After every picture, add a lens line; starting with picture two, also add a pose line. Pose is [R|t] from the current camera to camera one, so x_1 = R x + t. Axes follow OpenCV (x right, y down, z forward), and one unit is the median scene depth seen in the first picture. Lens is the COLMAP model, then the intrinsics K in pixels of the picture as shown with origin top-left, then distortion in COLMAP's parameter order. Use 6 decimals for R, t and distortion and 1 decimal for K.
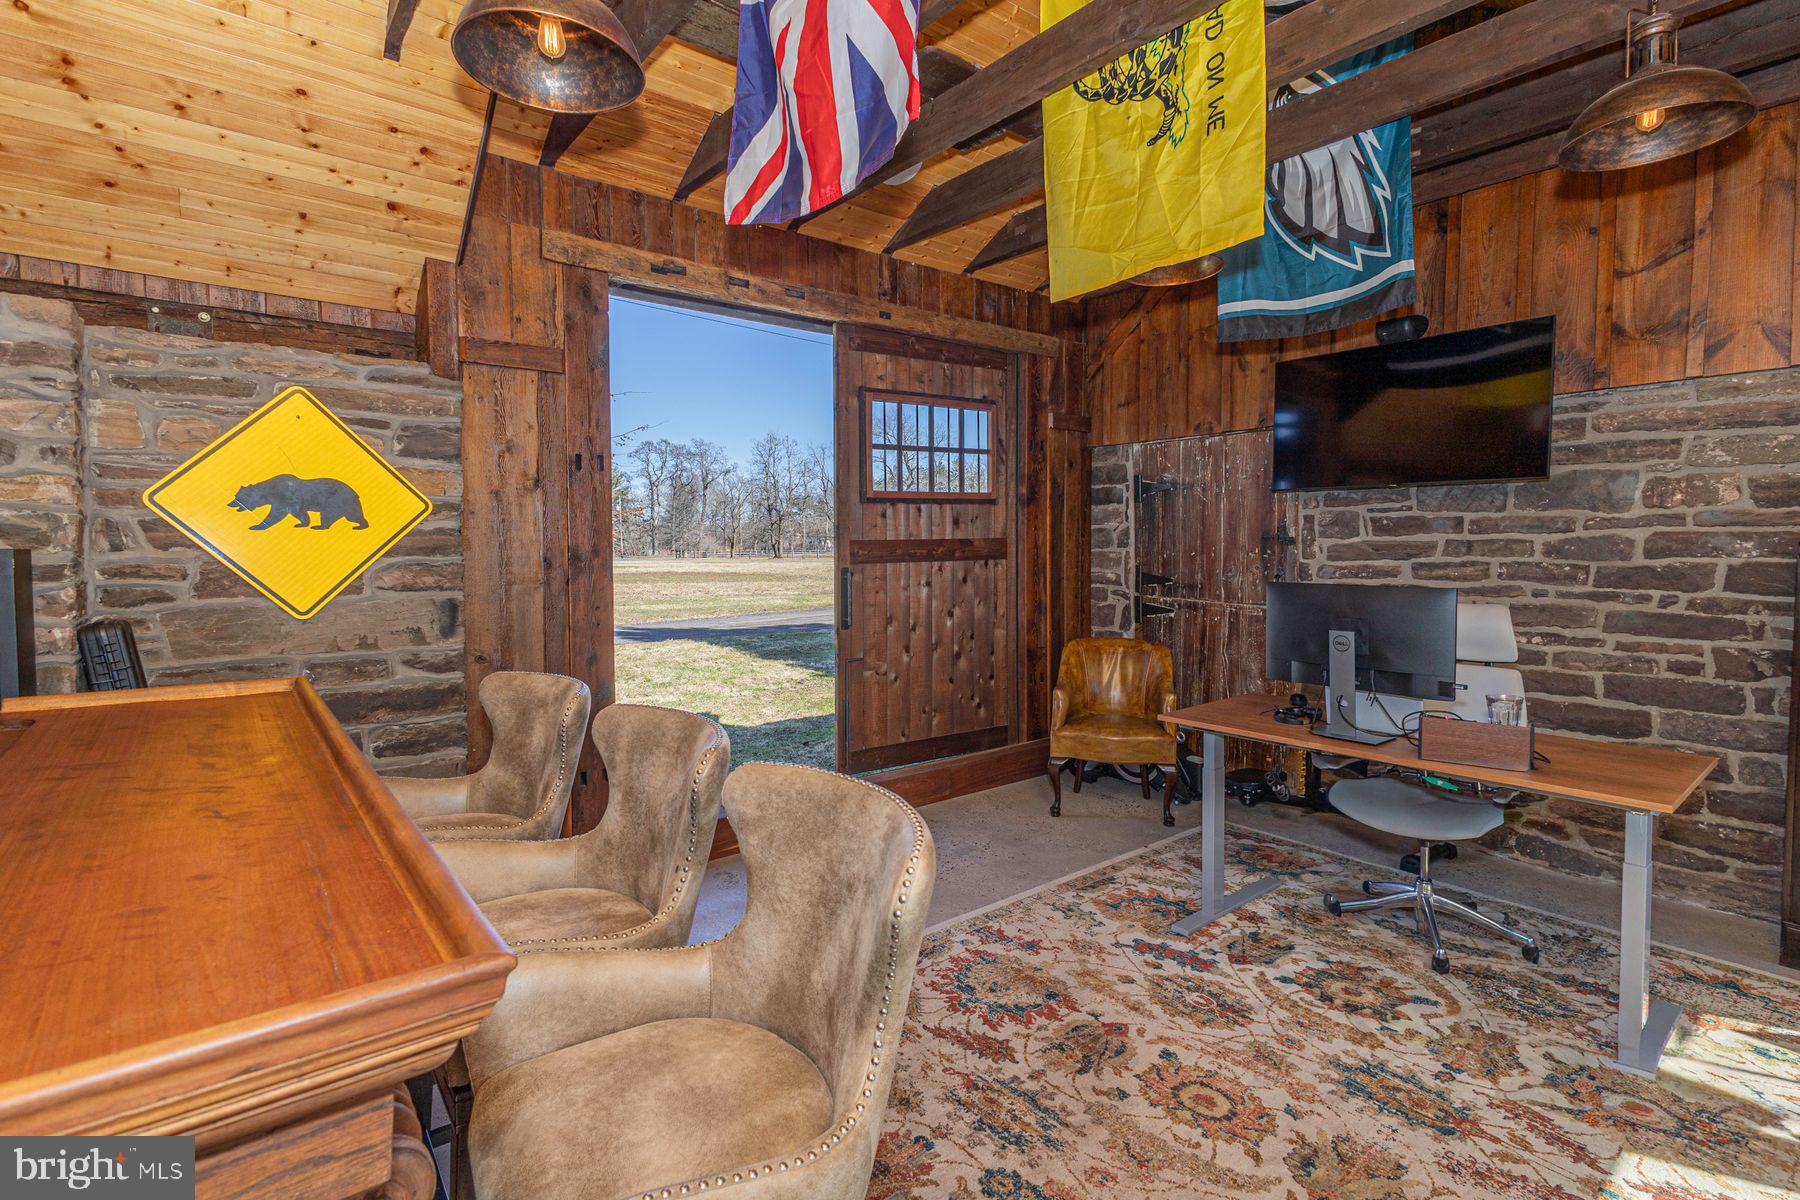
lens RADIAL K [[849.2, 0, 891.2], [0, 849.2, 574.5], [0, 0, 1]] dist [0.011399, -0.003562]
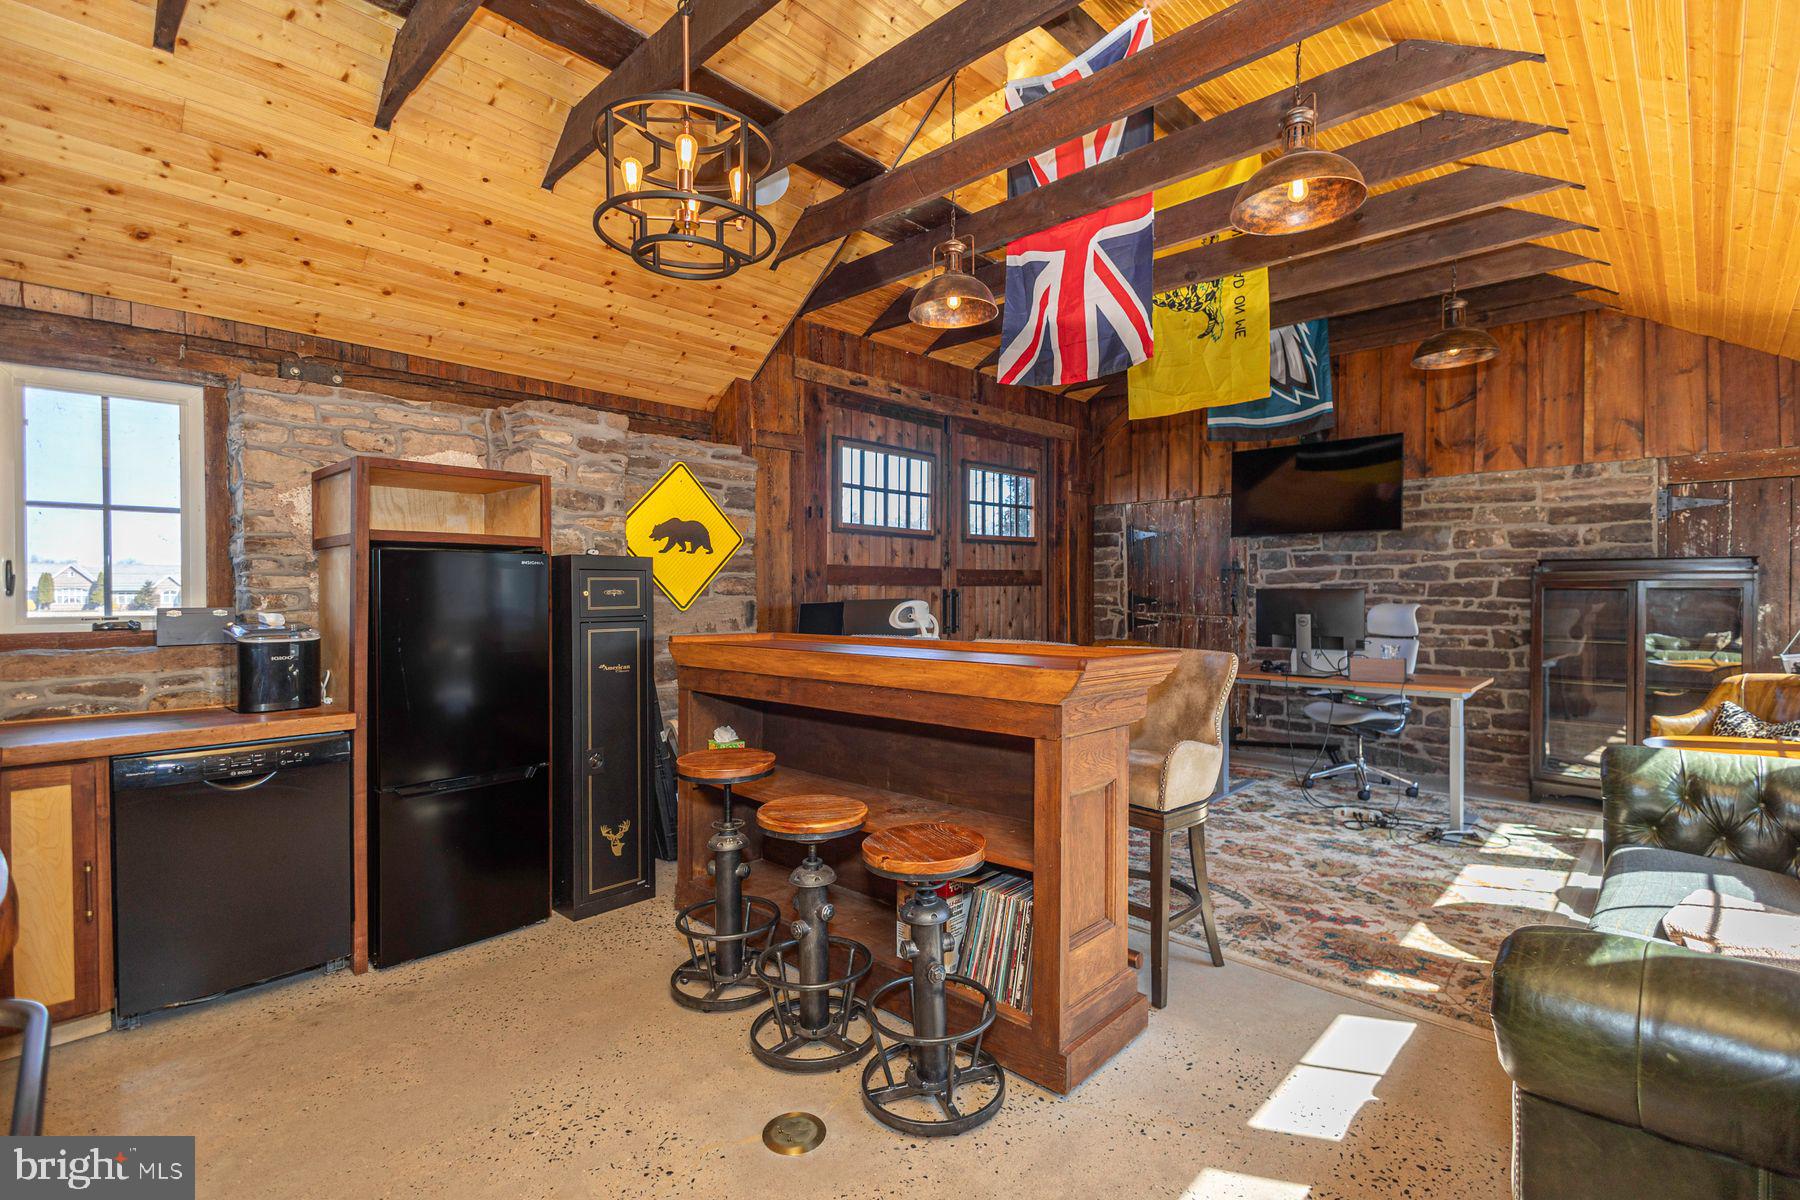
lens RADIAL K [[849.2, 0, 896.0], [0, 849.2, 600.1], [0, 0, 1]] dist [0.011399, -0.003562]
pose [[0.989625, -0.000292, 0.143678, -0.463671], [0.004565, 0.999557, -0.029410, 0.070370], [-0.143605, 0.029760, 0.989187, -0.516933]]
